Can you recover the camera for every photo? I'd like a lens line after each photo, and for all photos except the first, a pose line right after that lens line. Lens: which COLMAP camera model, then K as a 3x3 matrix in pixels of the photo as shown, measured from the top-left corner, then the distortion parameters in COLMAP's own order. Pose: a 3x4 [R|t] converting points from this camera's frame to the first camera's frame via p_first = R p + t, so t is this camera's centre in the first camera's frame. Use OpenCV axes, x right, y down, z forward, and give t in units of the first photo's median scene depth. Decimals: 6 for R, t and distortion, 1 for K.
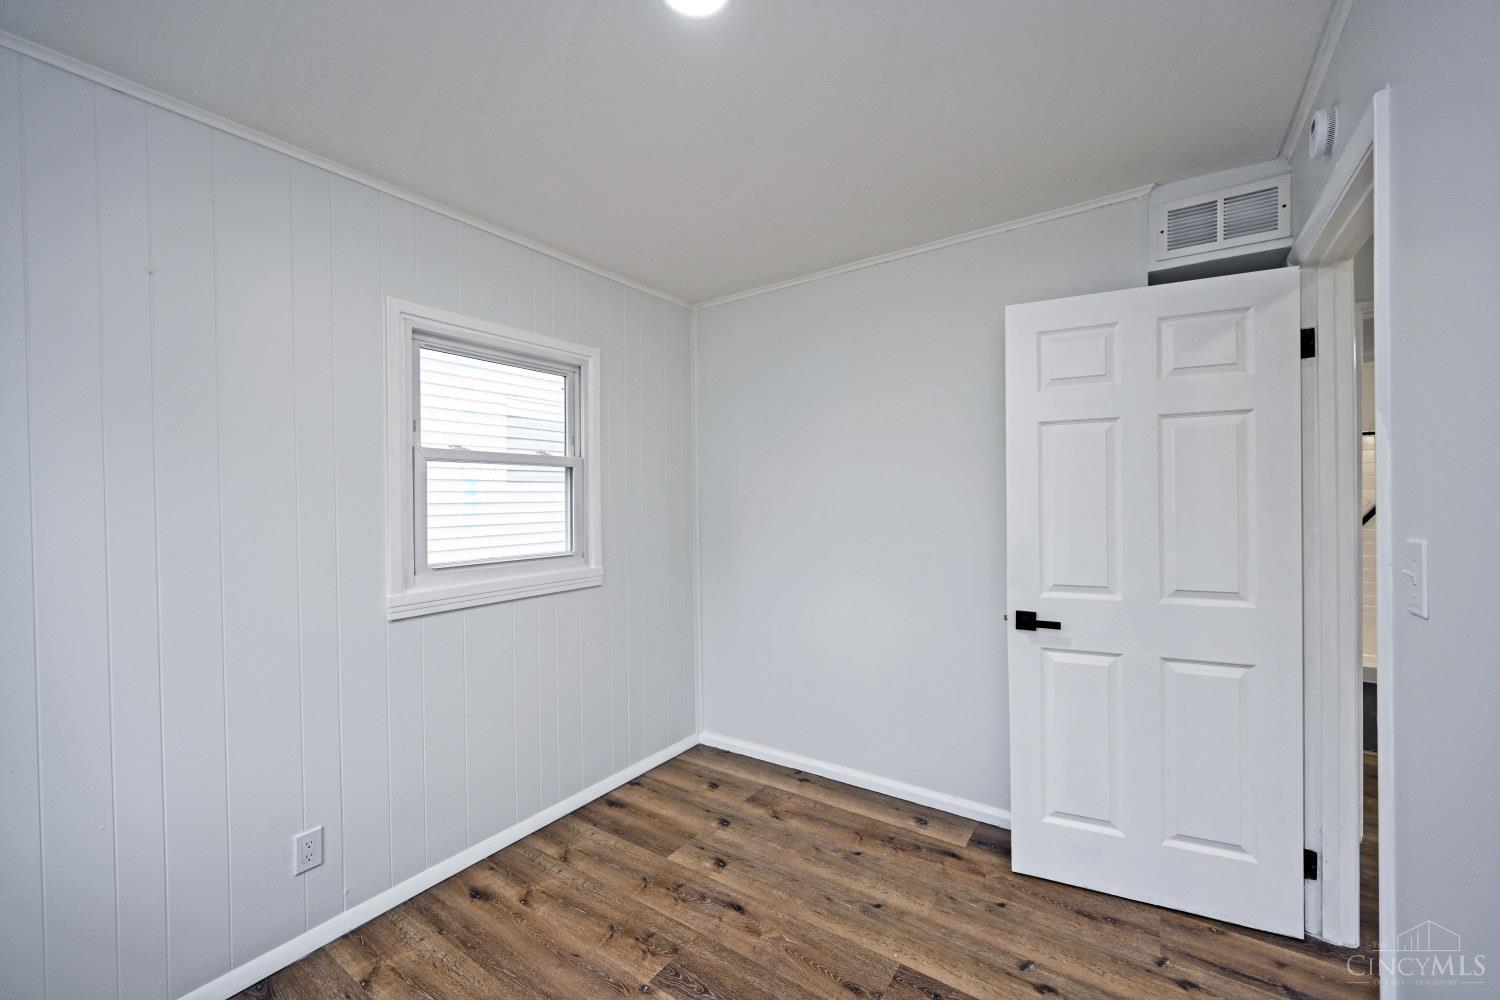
lens RADIAL K [[591.0, 0, 750.0], [0, 591.0, 500.0], [0, 0, 1]] dist [-0.000286, -0.000019]
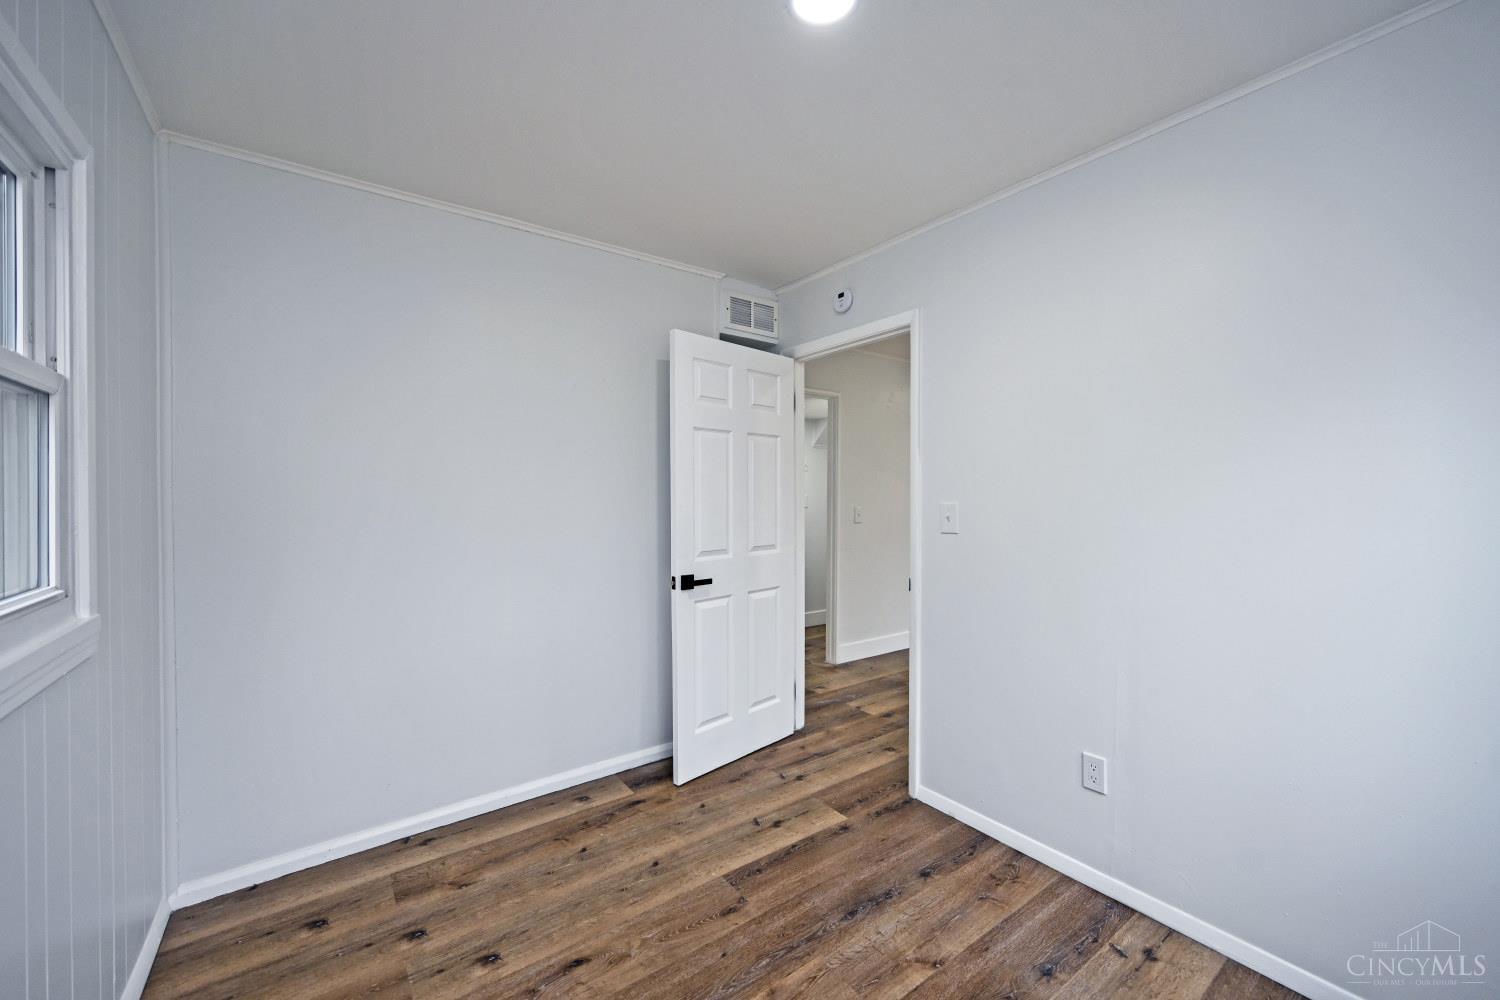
lens RADIAL K [[591.0, 0, 750.0], [0, 591.0, 500.0], [0, 0, 1]] dist [-0.000286, -0.000019]
pose [[0.323578, -0.000589, 0.946201, -0.707576], [-0.003205, 0.999993, 0.001719, 0.025589], [-0.946196, -0.003589, 0.323574, 0.474154]]
